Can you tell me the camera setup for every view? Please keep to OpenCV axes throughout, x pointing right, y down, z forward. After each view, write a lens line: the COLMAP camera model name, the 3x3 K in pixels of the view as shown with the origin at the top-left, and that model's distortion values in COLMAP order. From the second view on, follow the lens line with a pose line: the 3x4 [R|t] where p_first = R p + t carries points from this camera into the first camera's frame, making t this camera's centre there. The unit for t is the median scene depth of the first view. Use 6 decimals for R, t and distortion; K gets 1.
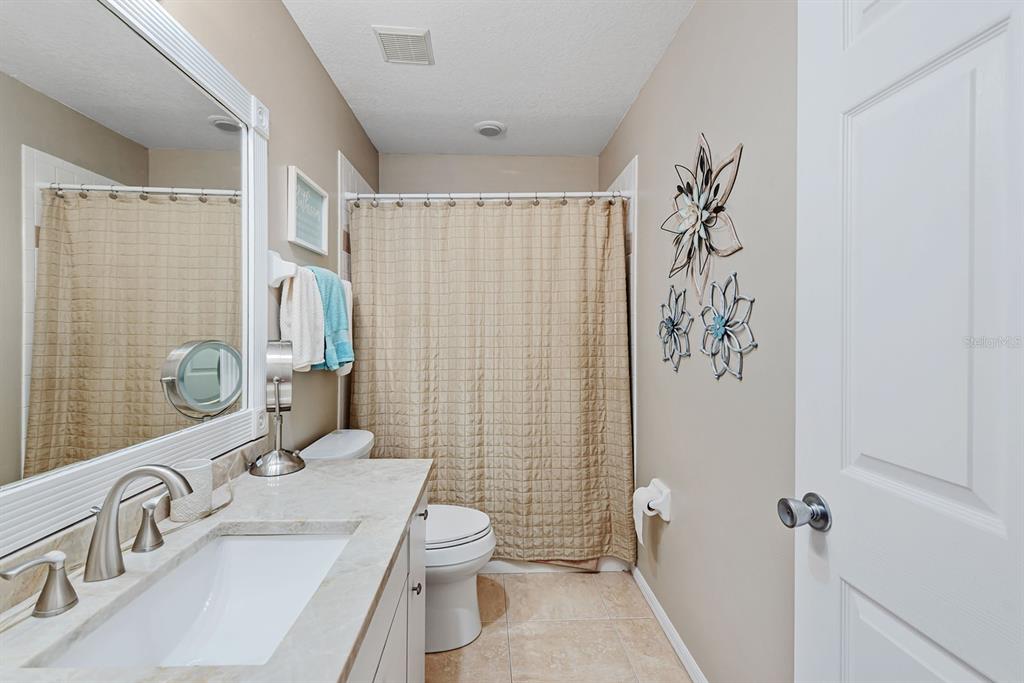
lens RADIAL K [[458.8, 0, 509.8], [0, 458.8, 333.4], [0, 0, 1]] dist [0.001661, -0.004015]
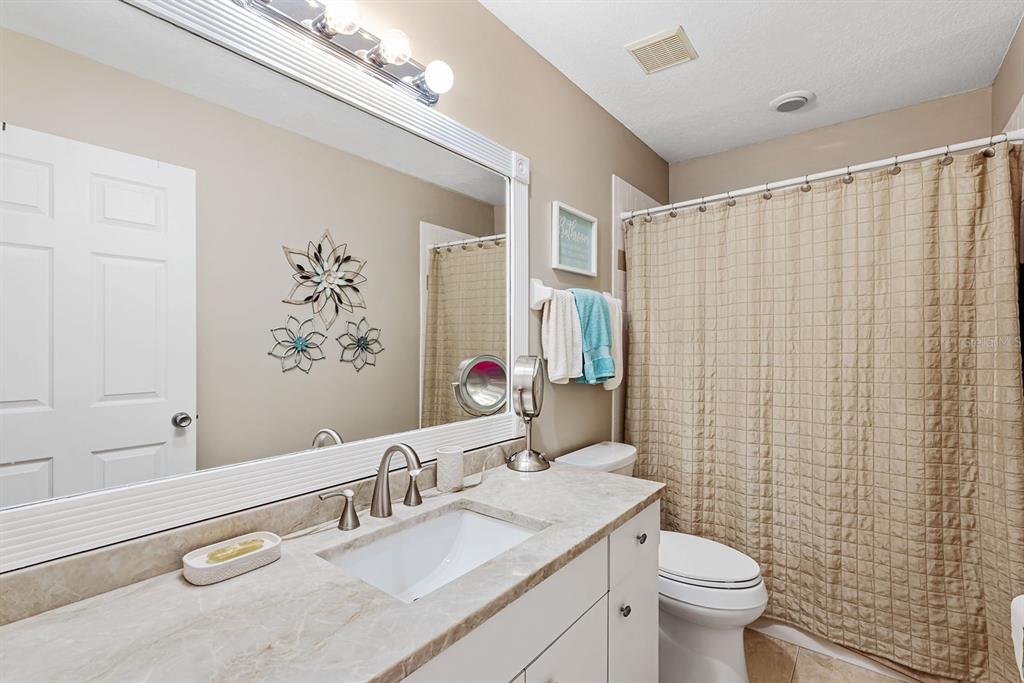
lens RADIAL K [[467.0, 0, 512.8], [0, 467.0, 346.4], [0, 0, 1]] dist [0.001579, -0.003567]
pose [[0.761007, -0.000611, -0.648744, 0.137791], [-0.002156, 0.999992, -0.003471, -0.002452], [0.648740, 0.004040, 0.760999, 0.043029]]
